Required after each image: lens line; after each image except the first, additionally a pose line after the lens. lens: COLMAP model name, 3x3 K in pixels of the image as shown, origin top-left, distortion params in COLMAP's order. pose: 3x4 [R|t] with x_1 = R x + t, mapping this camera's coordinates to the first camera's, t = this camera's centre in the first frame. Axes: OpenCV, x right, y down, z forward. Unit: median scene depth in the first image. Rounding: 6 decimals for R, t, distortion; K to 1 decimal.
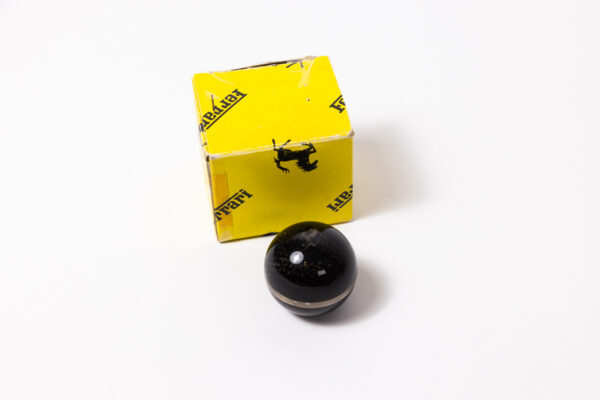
lens RADIAL K [[1193.0, 0, 300.0], [0, 1193.0, 200.0], [0, 0, 1]] dist [0.026624, 0.038932]
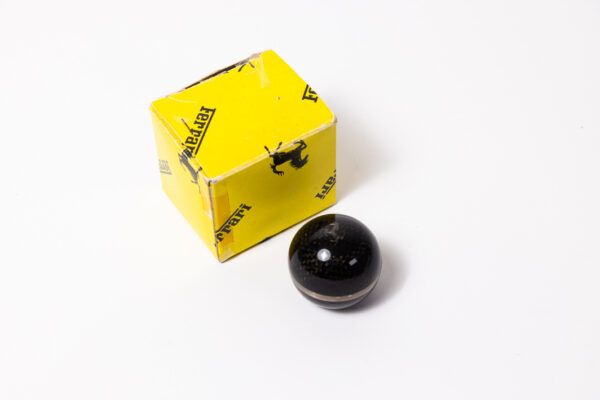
lens RADIAL K [[1193.0, 0, 300.0], [0, 1193.0, 200.0], [0, 0, 1]] dist [0.026624, 0.038932]
pose [[0.927641, -0.279004, 0.248271, -0.245924], [0.267768, 0.960268, 0.078649, -0.076197], [-0.260350, -0.006479, 0.965493, 0.044129]]
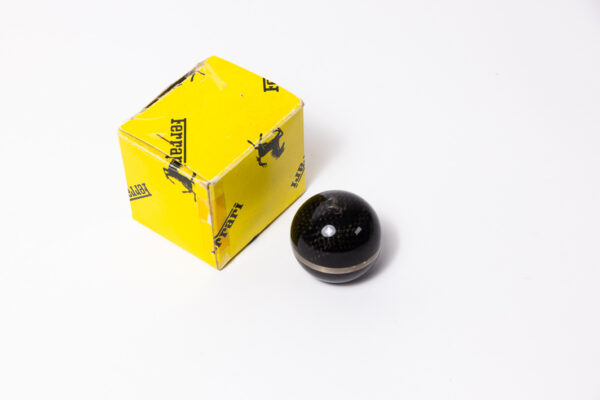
lens RADIAL K [[1193.0, 0, 300.0], [0, 1193.0, 200.0], [0, 0, 1]] dist [0.026624, 0.038932]
pose [[0.760448, -0.462421, 0.455946, -0.454940], [0.473104, 0.875447, 0.098816, -0.083270], [-0.444851, 0.140566, 0.884505, 0.105905]]
